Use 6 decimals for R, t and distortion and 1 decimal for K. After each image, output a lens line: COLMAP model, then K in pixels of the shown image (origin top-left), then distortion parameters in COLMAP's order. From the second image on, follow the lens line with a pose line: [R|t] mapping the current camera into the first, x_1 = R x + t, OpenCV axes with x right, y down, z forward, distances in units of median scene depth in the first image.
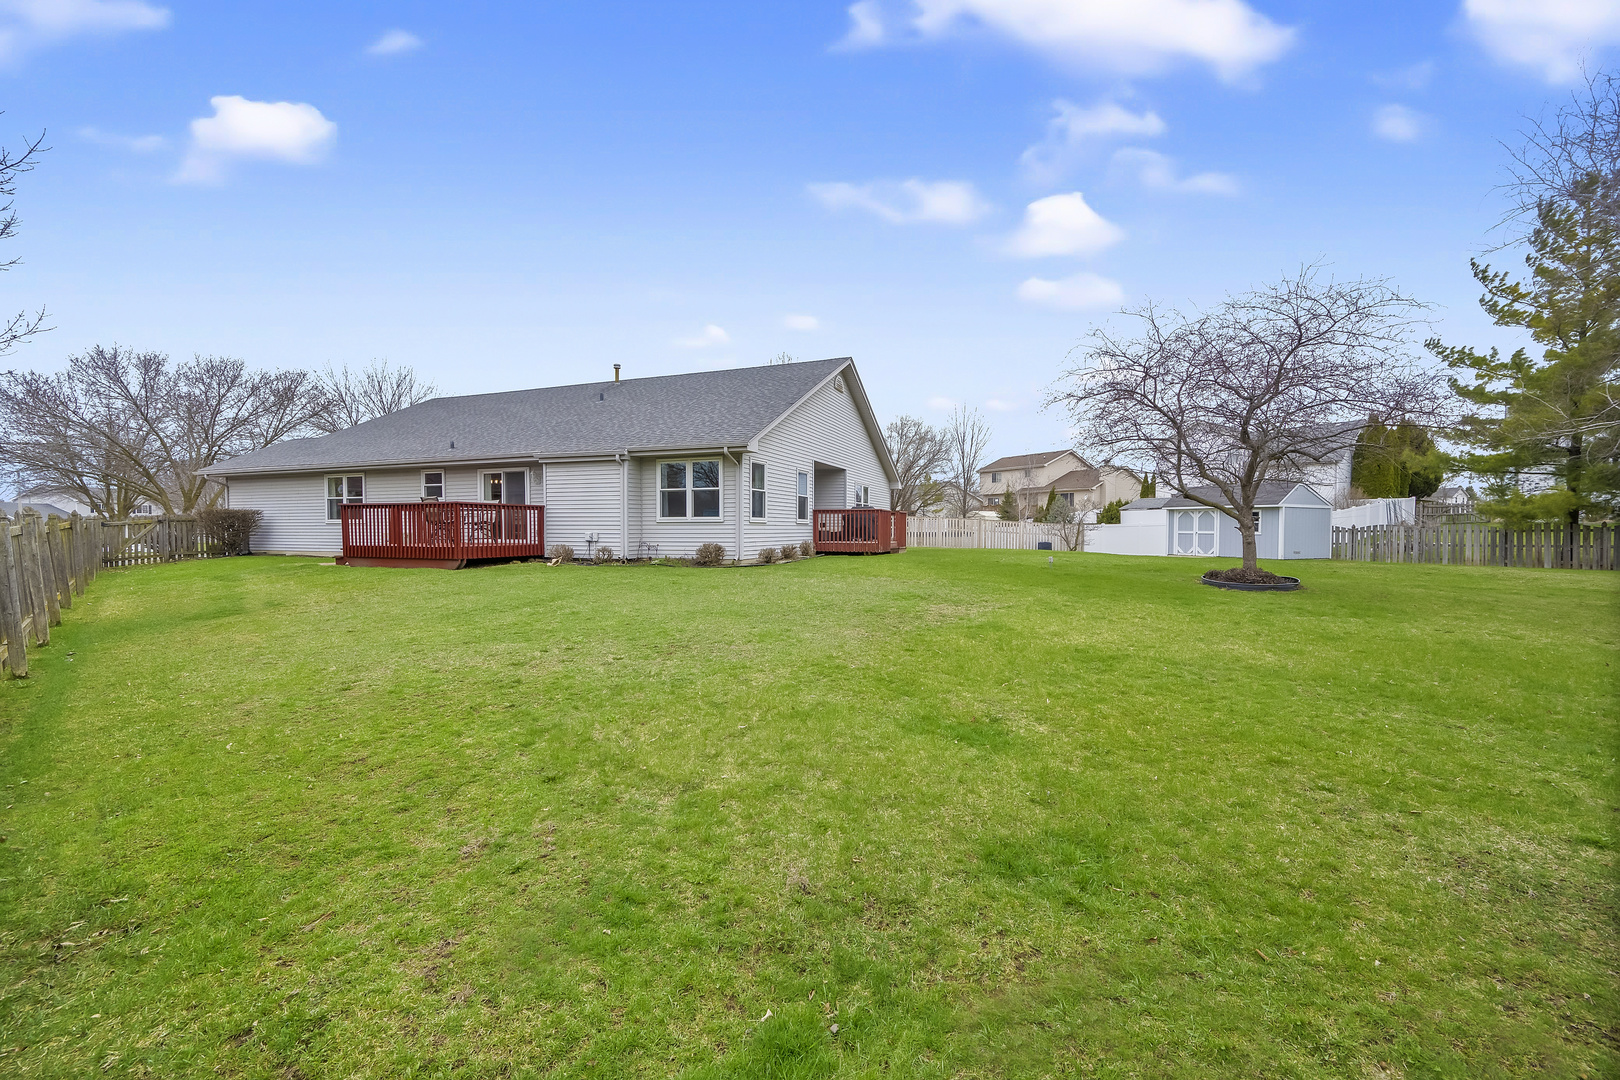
lens RADIAL K [[647.8, 0, 810.0], [0, 647.8, 540.0], [0, 0, 1]] dist [-0.001198, -0.000116]
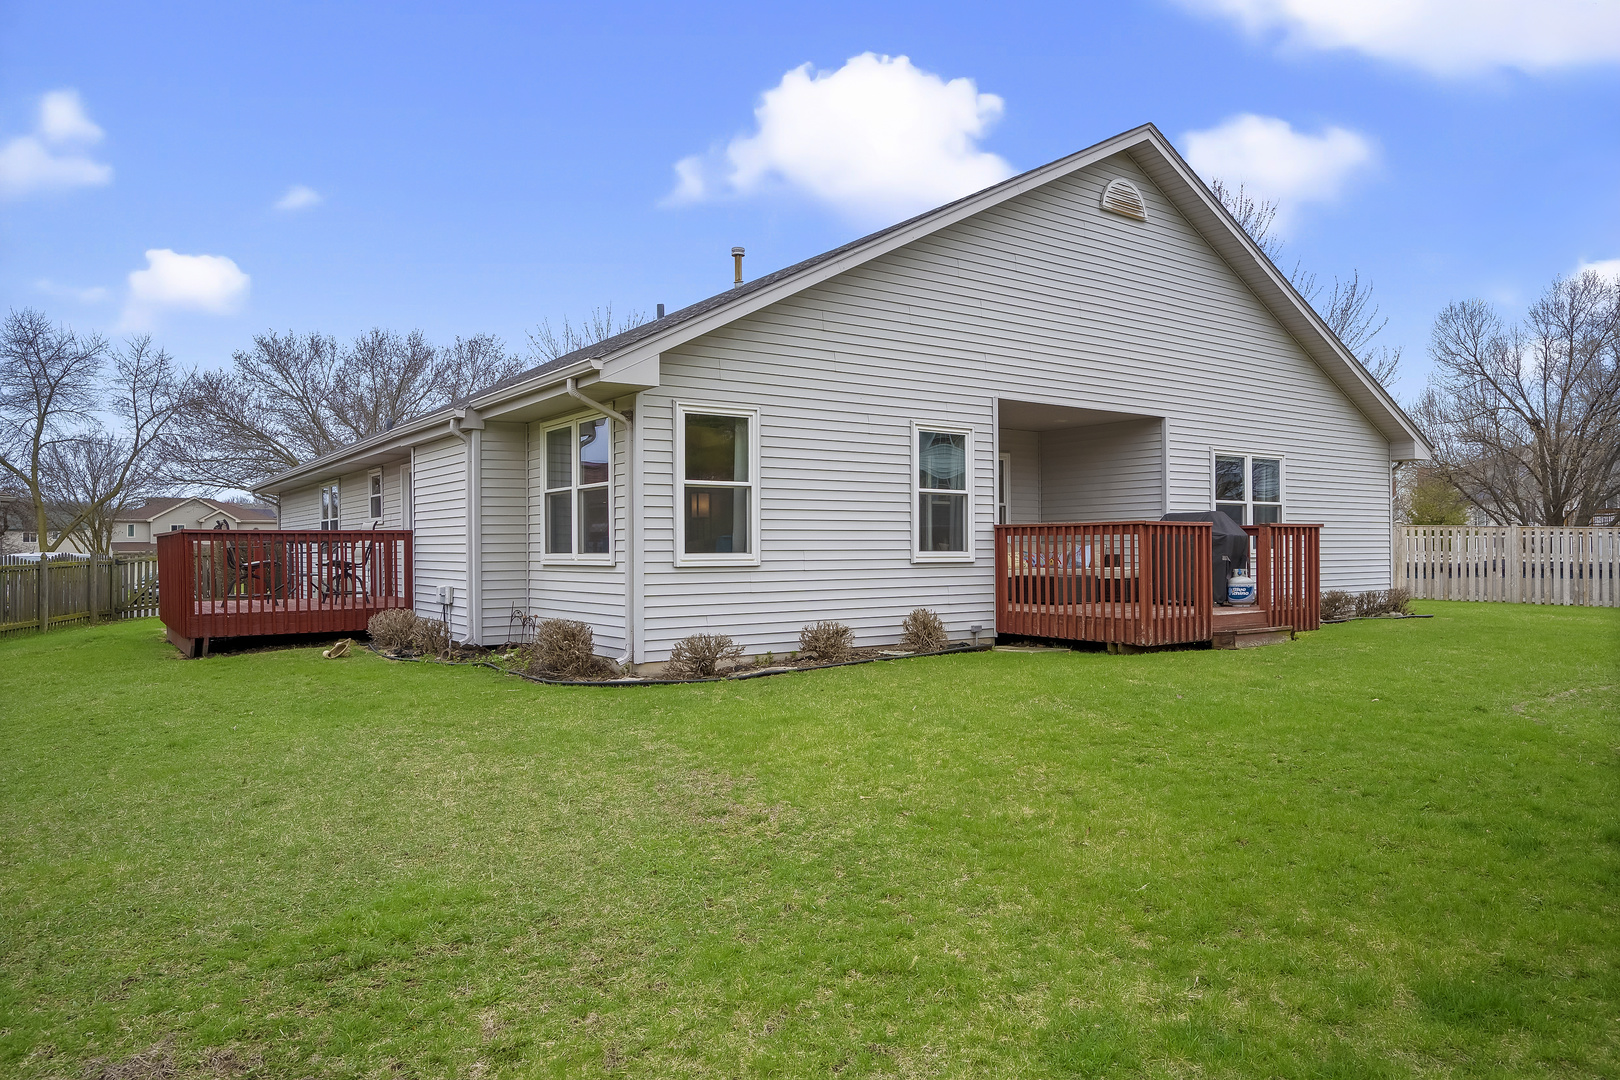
lens RADIAL K [[1053.1, 0, 810.0], [0, 1053.1, 540.0], [0, 0, 1]] dist [0.001770, 0.000276]
pose [[0.830065, -0.011272, -0.557553, 0.273330], [-0.002763, 0.999700, -0.024326, -0.023328], [0.557660, 0.021733, 0.829785, 0.429940]]
